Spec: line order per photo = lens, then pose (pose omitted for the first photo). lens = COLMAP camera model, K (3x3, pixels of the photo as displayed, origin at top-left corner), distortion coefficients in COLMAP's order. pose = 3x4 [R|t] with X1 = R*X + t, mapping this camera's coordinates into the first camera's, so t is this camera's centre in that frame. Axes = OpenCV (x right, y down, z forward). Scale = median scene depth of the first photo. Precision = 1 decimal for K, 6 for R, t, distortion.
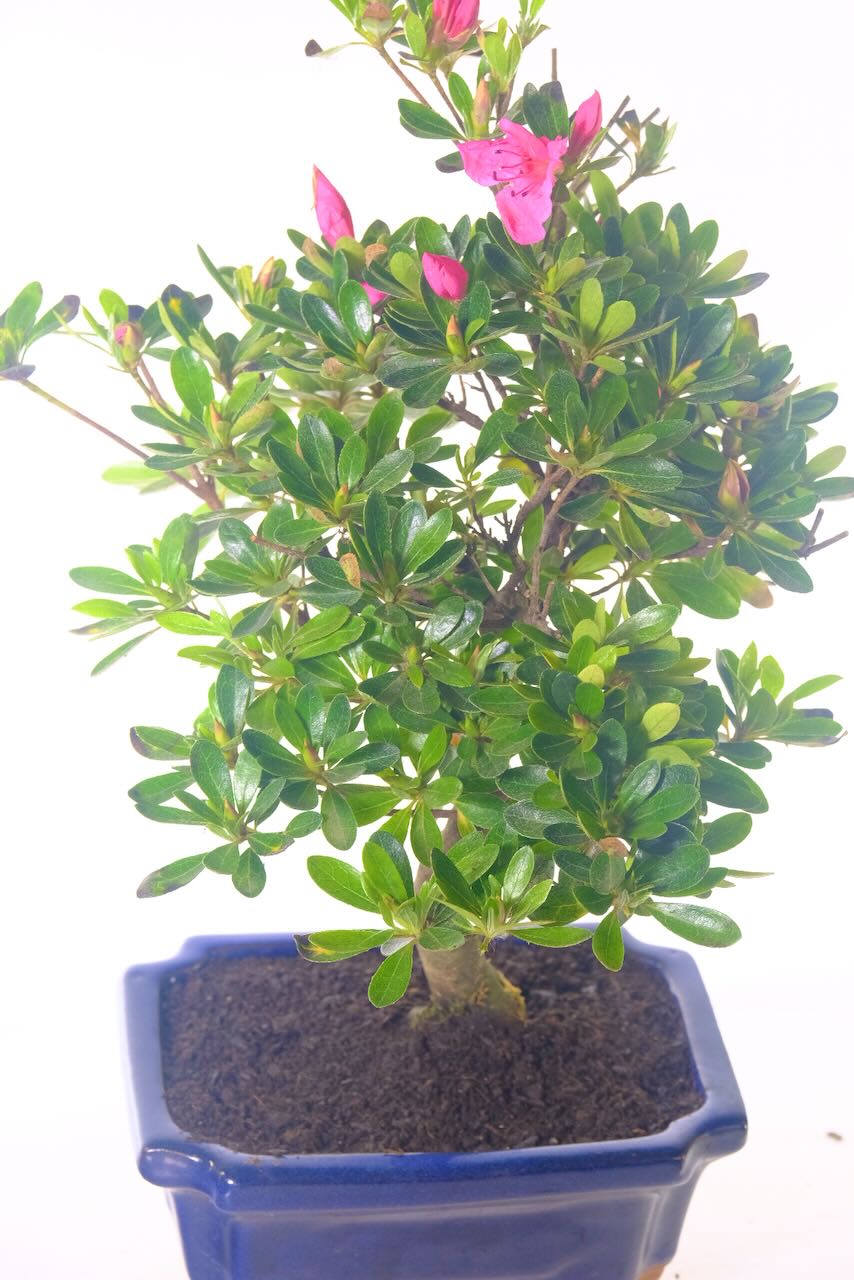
lens RADIAL K [[4473.8, 0, 427.6], [0, 4473.8, 639.6], [0, 0, 1]] dist [-0.094277, 0.000000]
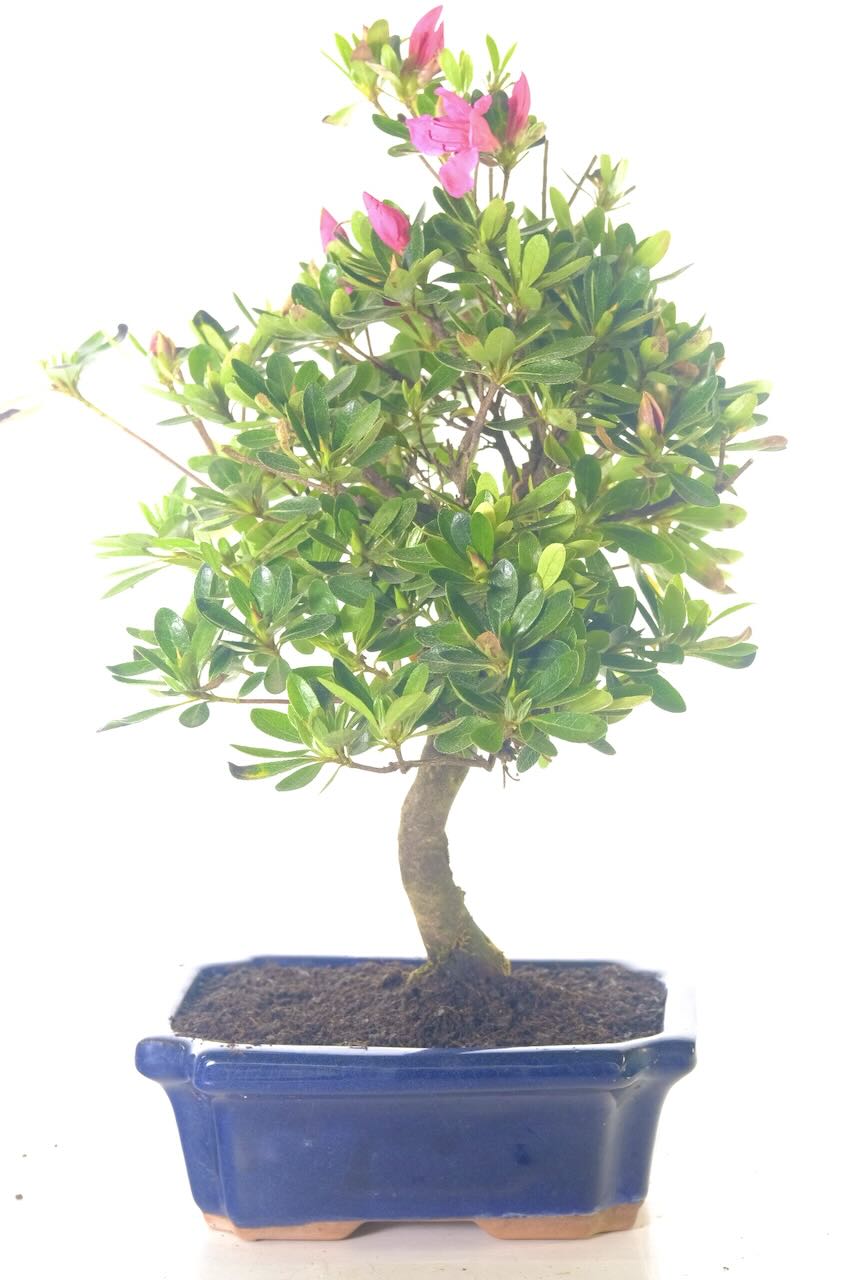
lens RADIAL K [[3981.3, 0, 426.4], [0, 3981.3, 640.4], [0, 0, 1]] dist [-0.152932, 0.000000]
pose [[0.983902, -0.014493, -0.178120, 0.182068], [-0.039967, 0.953615, -0.298363, 0.307082], [0.174182, 0.300679, 0.937685, 0.057185]]
